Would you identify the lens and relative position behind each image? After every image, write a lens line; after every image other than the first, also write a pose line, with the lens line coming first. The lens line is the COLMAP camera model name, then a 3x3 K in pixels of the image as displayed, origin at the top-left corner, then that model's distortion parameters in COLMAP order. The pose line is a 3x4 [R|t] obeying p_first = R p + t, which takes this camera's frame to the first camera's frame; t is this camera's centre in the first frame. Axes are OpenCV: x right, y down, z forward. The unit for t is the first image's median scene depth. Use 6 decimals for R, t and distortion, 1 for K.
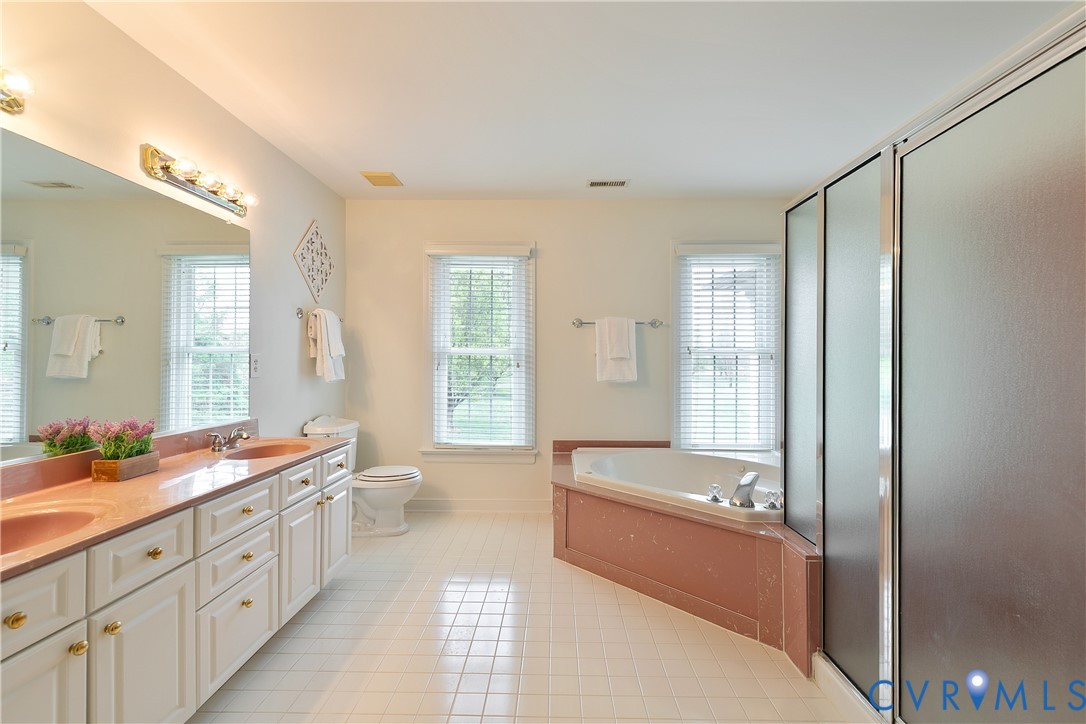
lens RADIAL K [[497.6, 0, 543.9], [0, 497.6, 362.9], [0, 0, 1]] dist [0.010944, 0.000345]
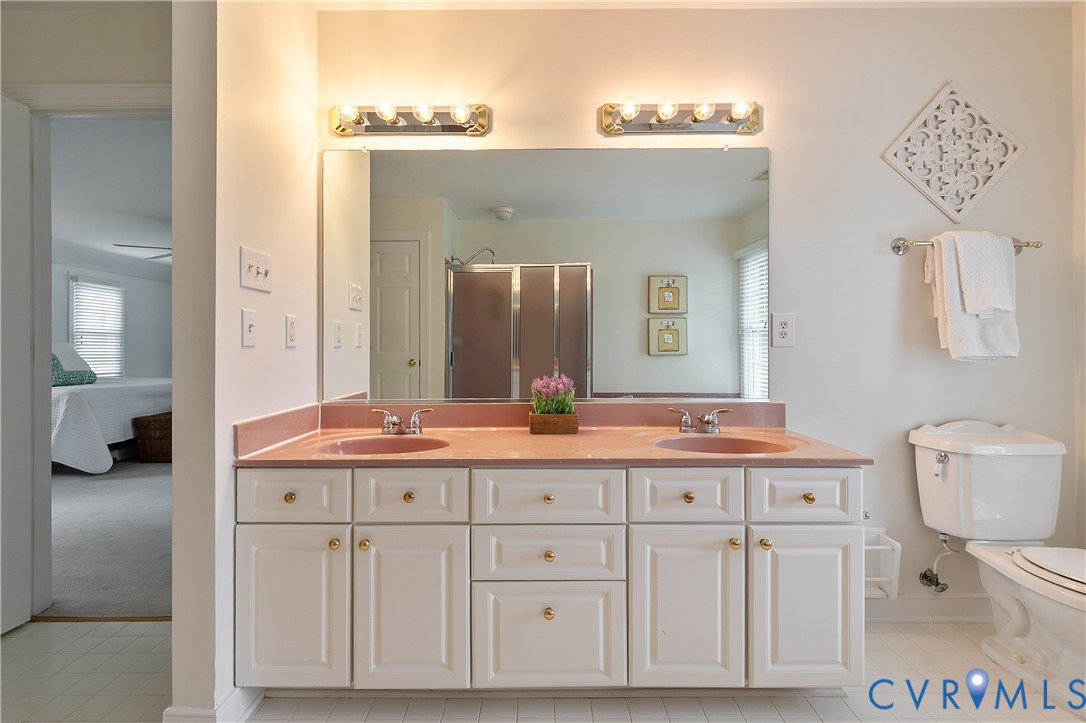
lens RADIAL K [[506.9, 0, 544.2], [0, 506.9, 347.5], [0, 0, 1]] dist [0.014461, 0.000316]
pose [[0.034487, -0.004763, -0.999394, 0.120811], [-0.004710, 0.999977, -0.004928, 0.028869], [0.999394, 0.004877, 0.034464, 0.504760]]
